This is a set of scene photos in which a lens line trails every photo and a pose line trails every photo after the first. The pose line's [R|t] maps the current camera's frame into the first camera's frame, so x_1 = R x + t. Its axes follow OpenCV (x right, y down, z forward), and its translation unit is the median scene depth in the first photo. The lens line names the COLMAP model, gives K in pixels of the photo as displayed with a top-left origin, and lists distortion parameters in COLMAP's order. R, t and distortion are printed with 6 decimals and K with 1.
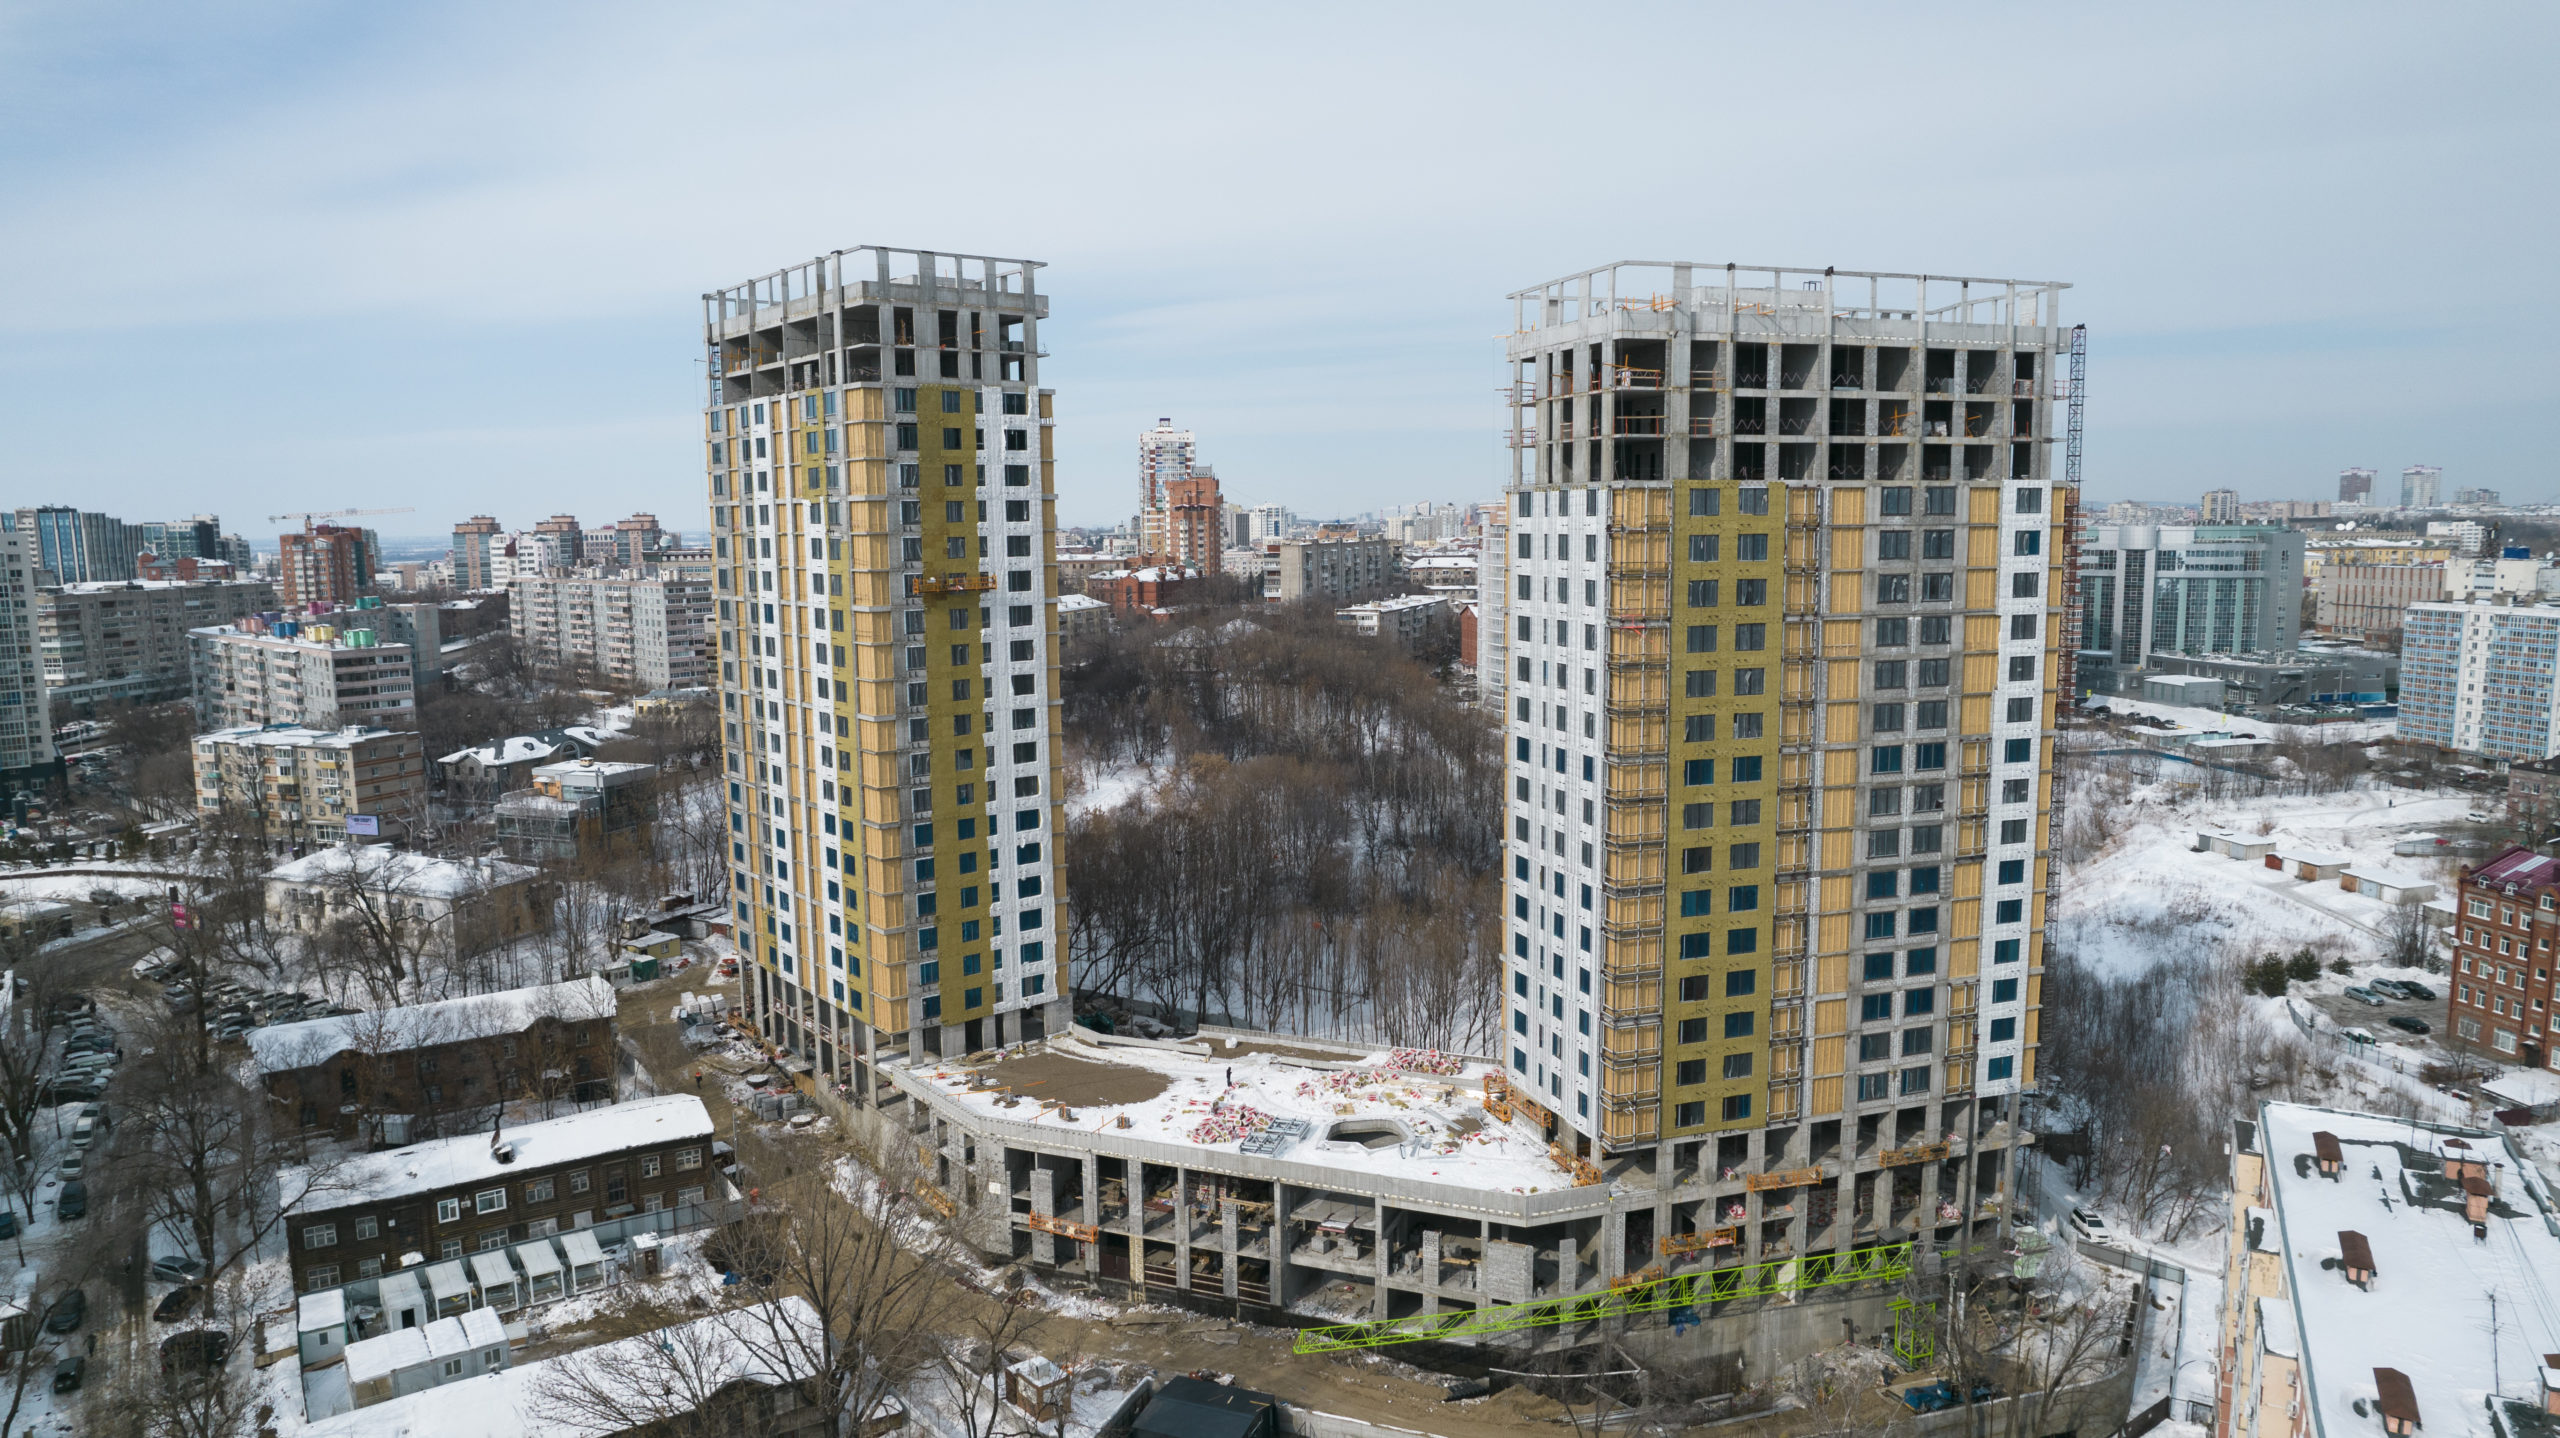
lens RADIAL K [[1651.4, 0, 1280.8], [0, 1651.4, 736.5], [0, 0, 1]] dist [-0.075499, 0.066319]
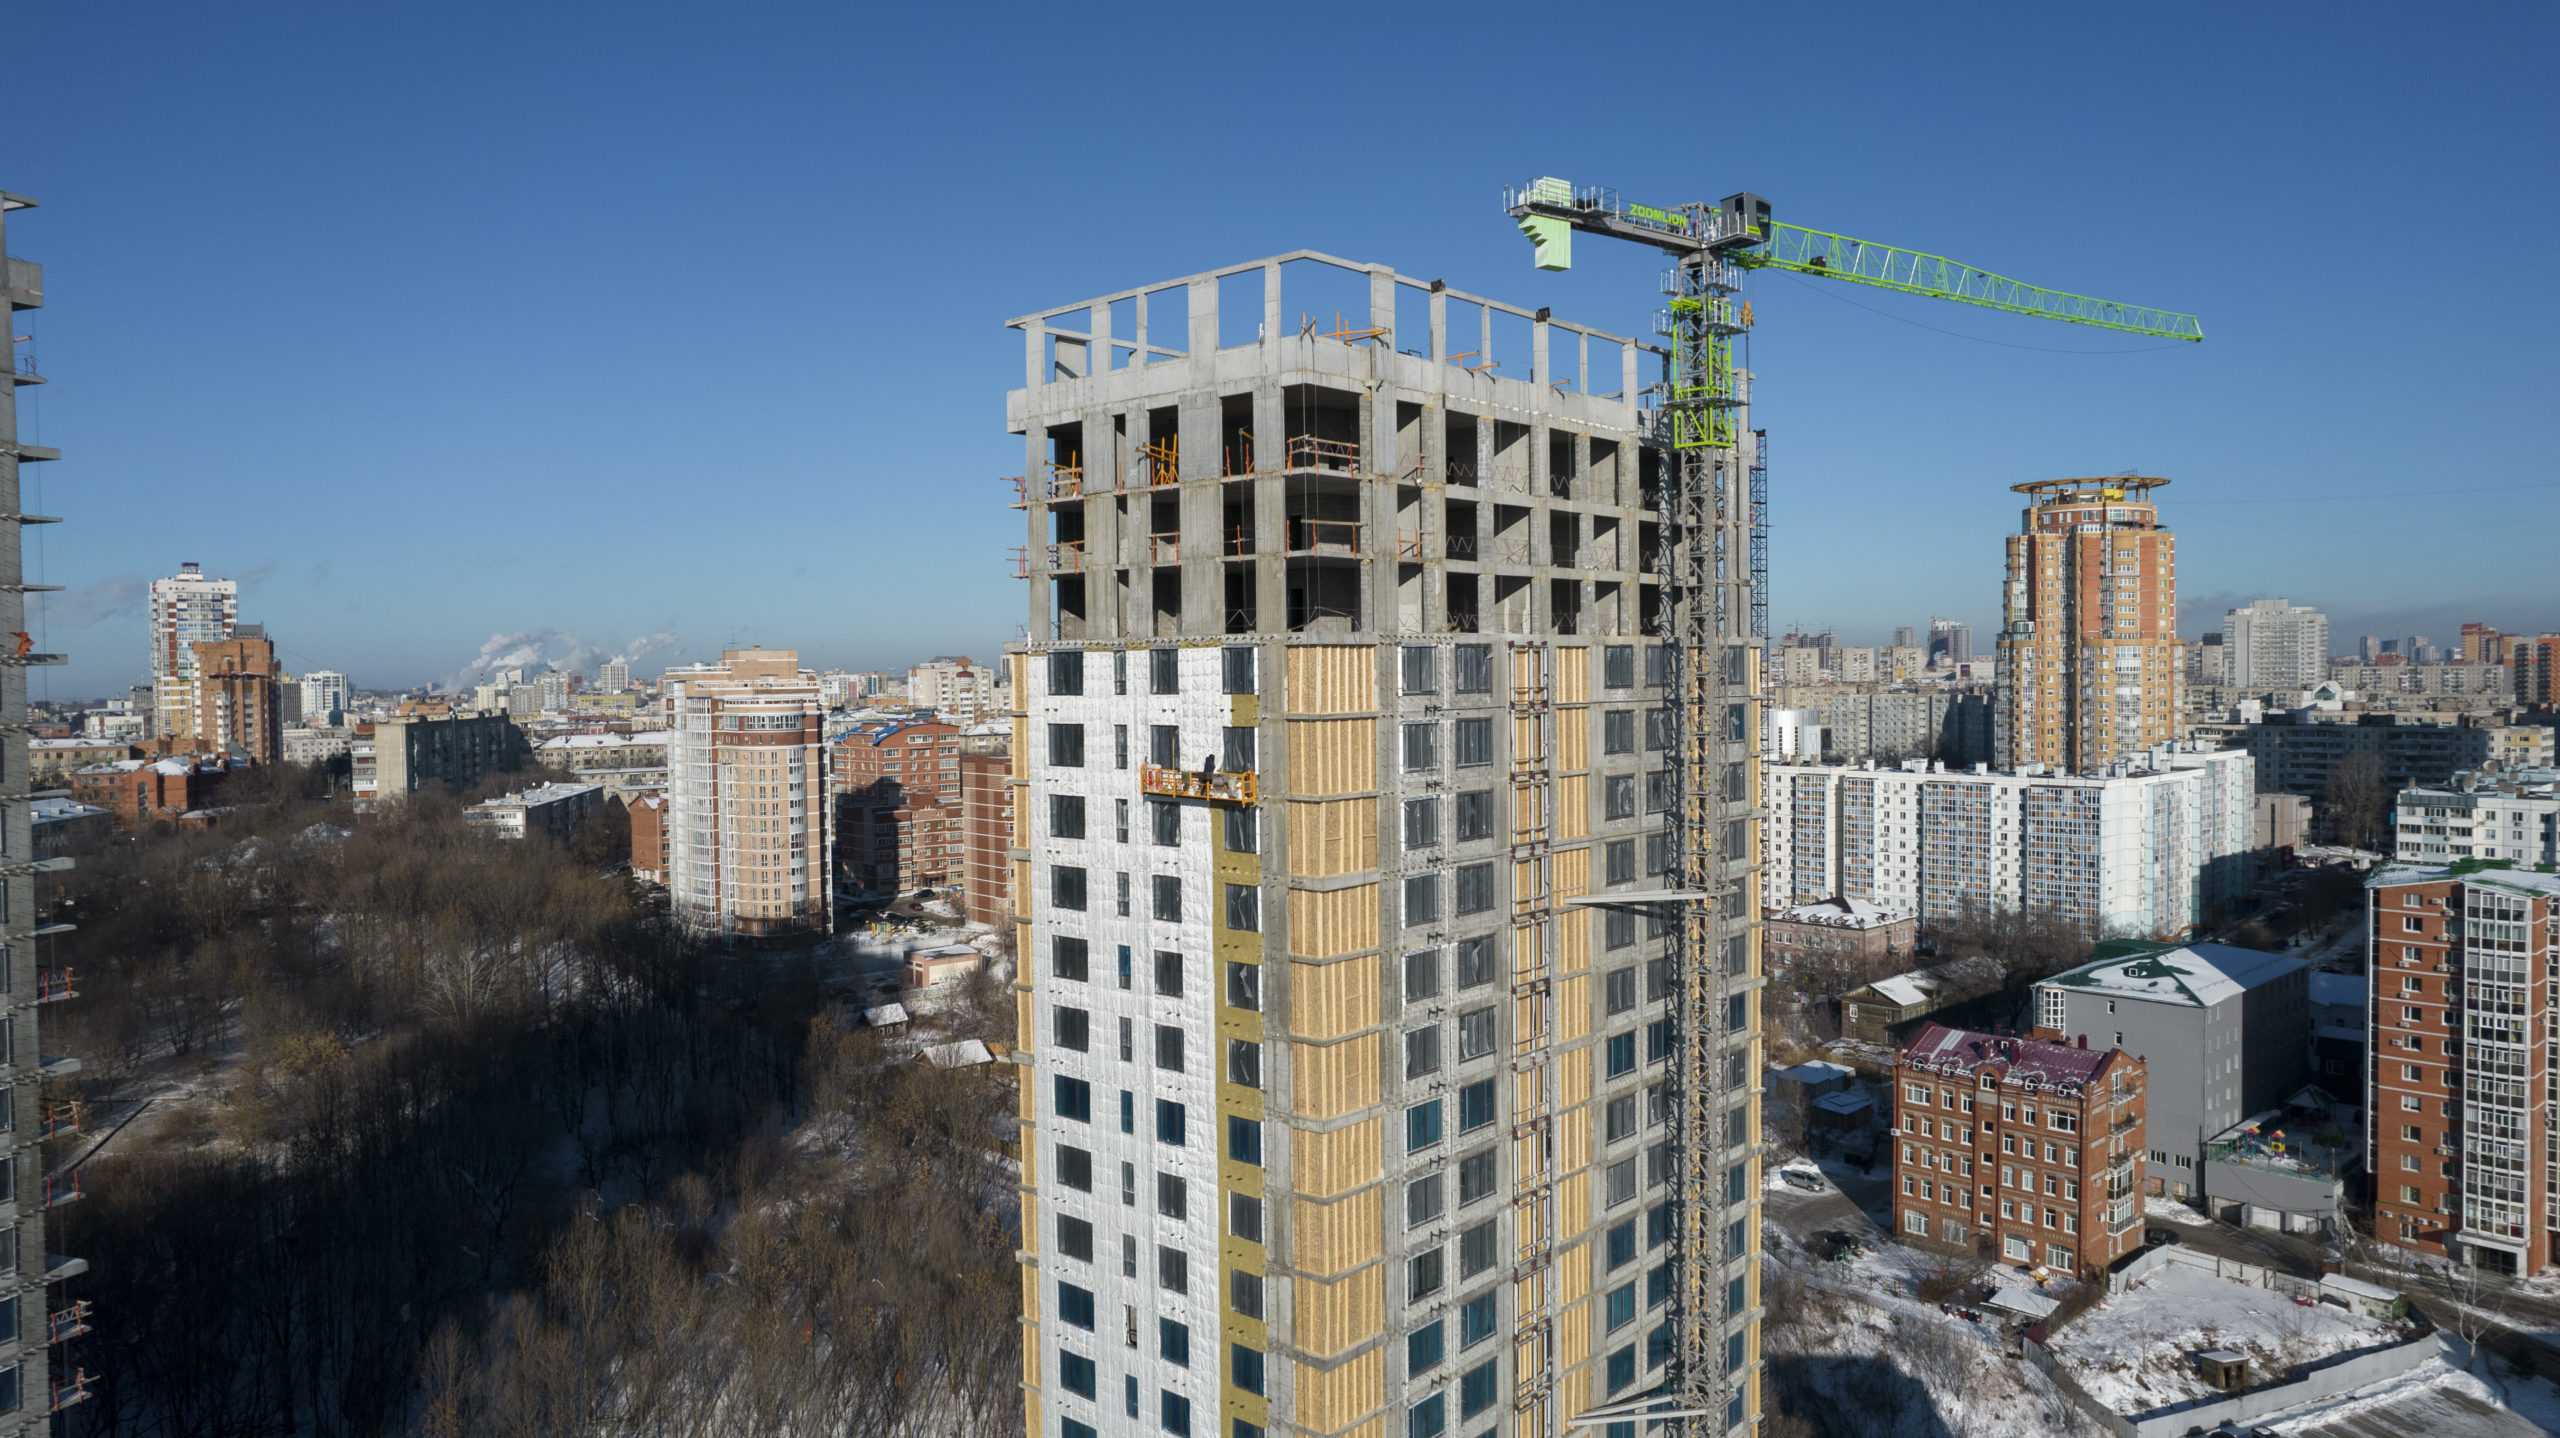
lens RADIAL K [[1671.2, 0, 1280.7], [0, 1671.2, 726.4], [0, 0, 1]] dist [-0.082899, 0.077908]
pose [[0.864135, -0.016563, 0.502988, -0.059879], [0.070021, 0.993694, -0.087576, -0.049327], [-0.498365, 0.110898, 0.859845, 0.343741]]
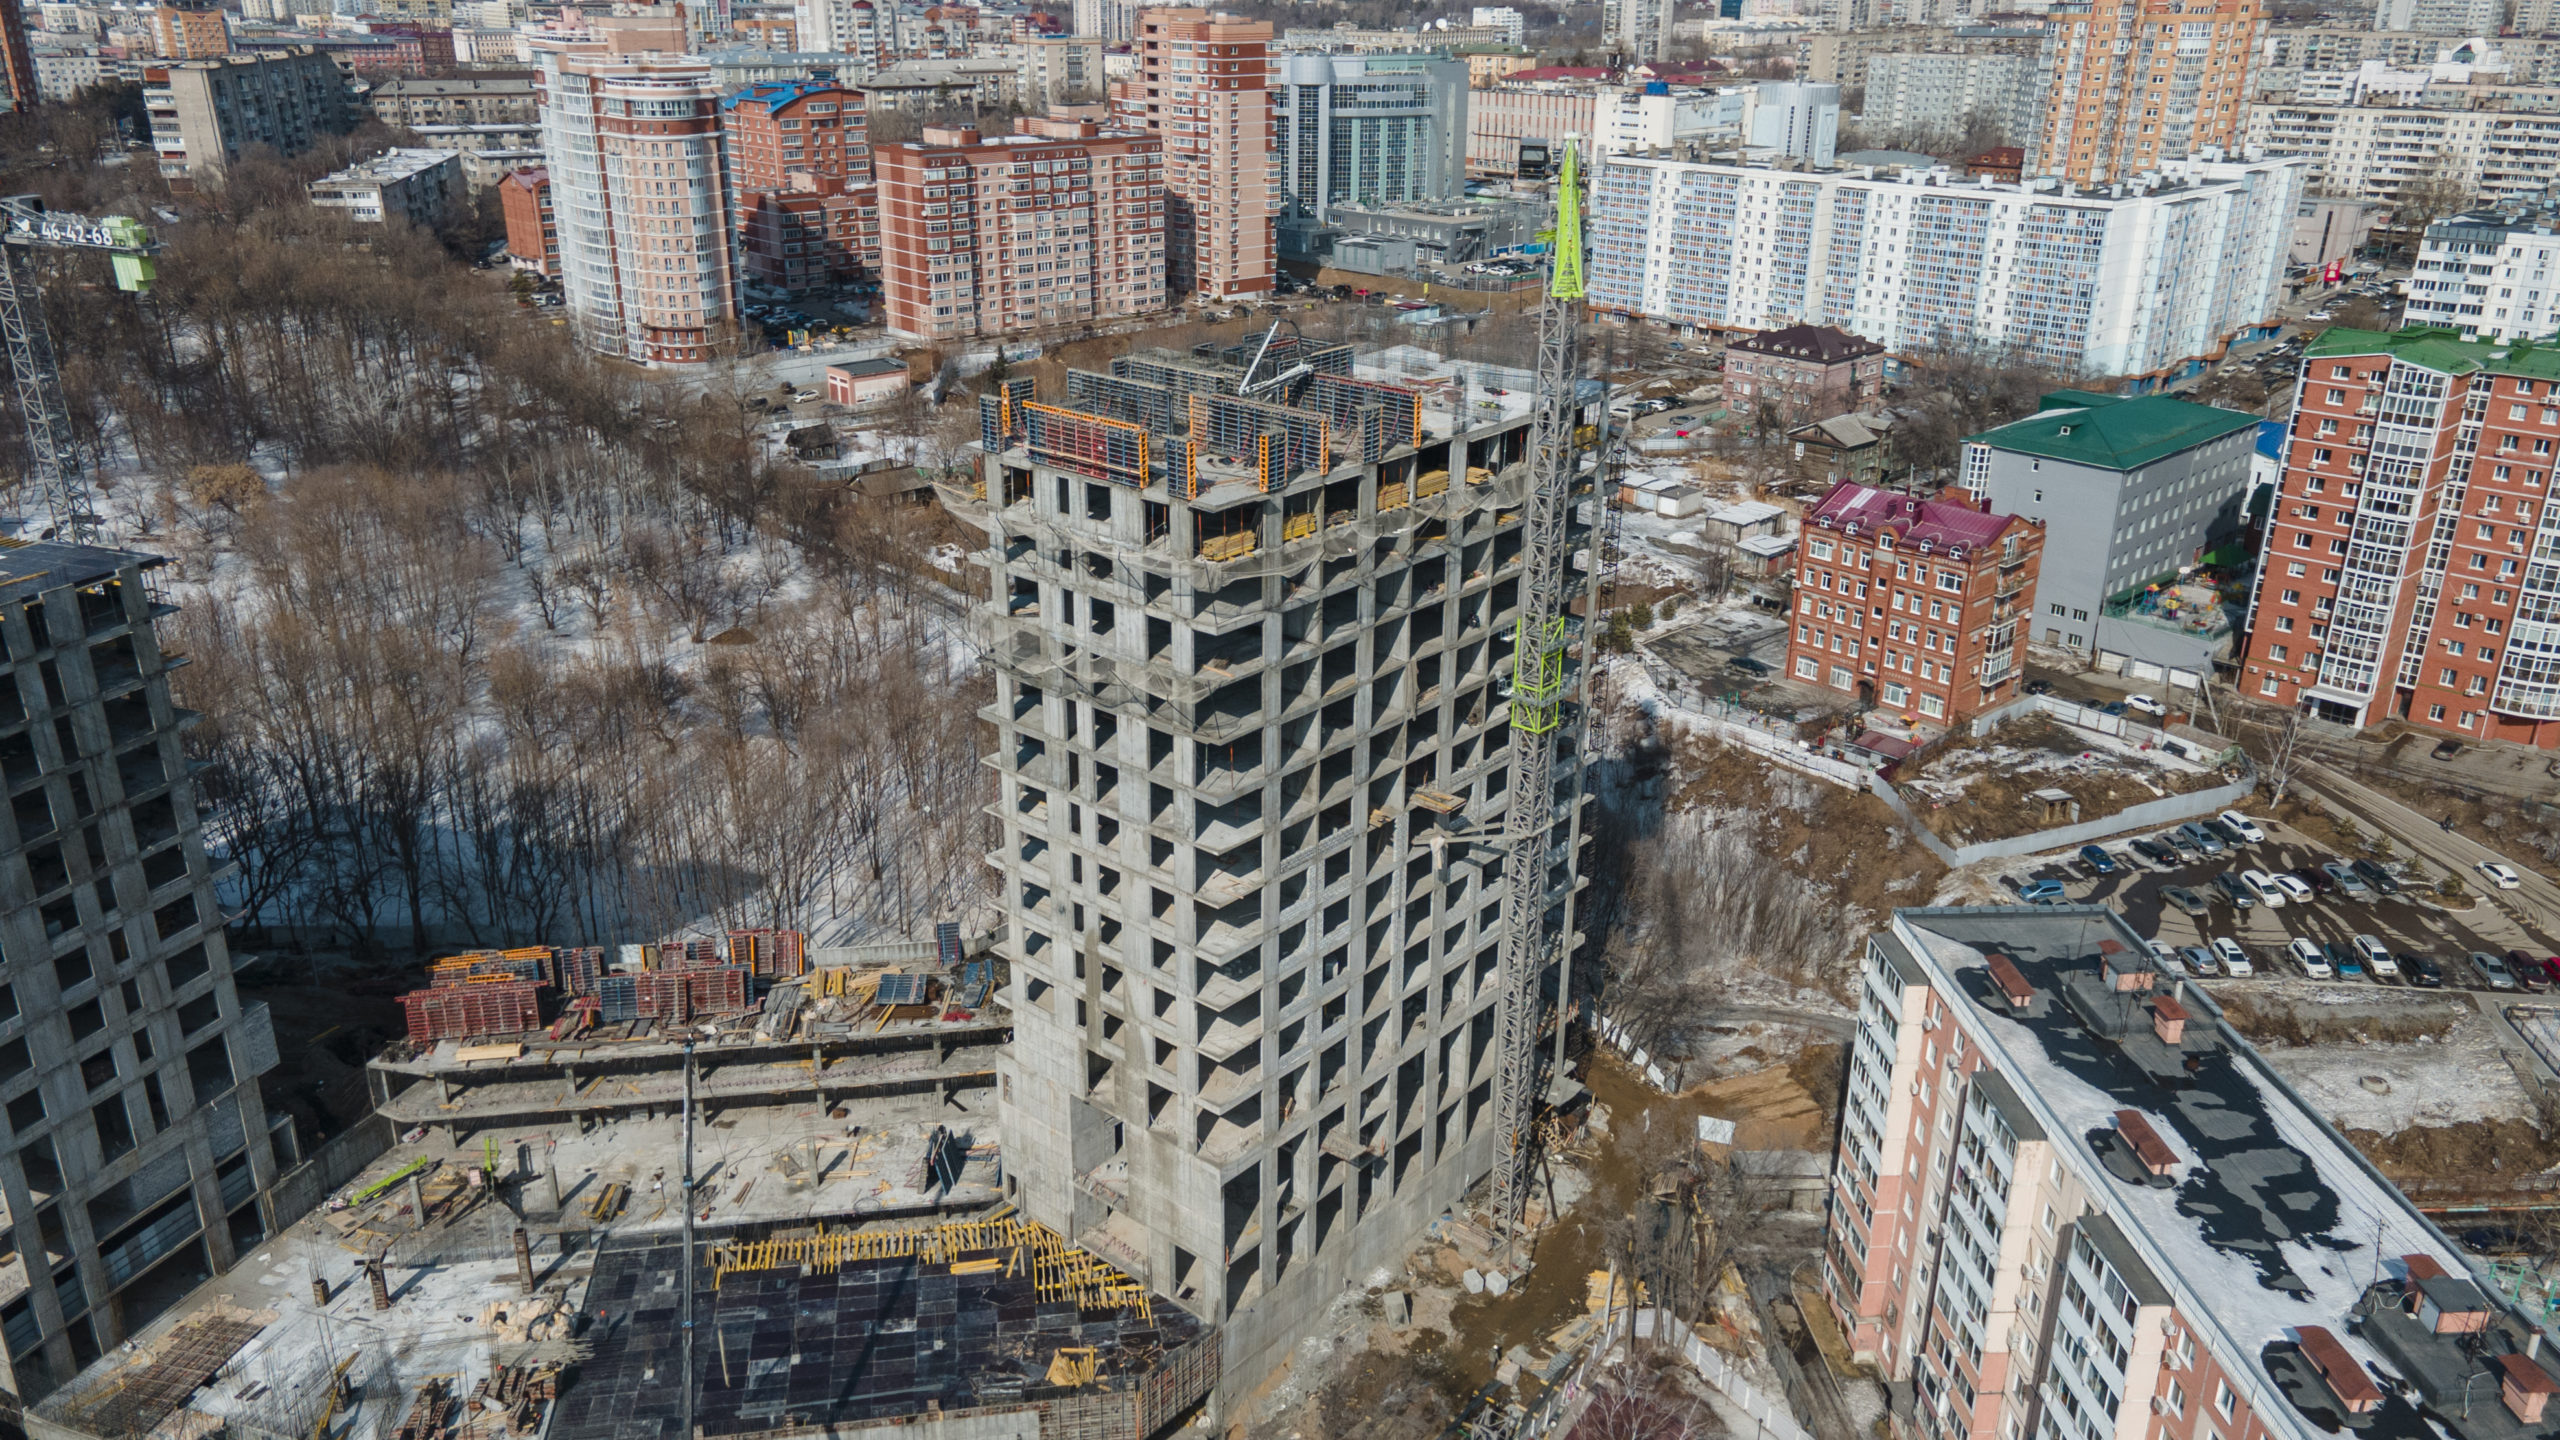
lens RADIAL K [[1893.1, 0, 1266.5], [0, 1893.1, 722.3], [0, 0, 1]] dist [0.007766, 0.071351]
pose [[0.857379, -0.175284, 0.483918, -0.126419], [0.052907, 0.965256, 0.255895, -0.107361], [-0.511959, -0.193796, 0.836864, 0.192757]]
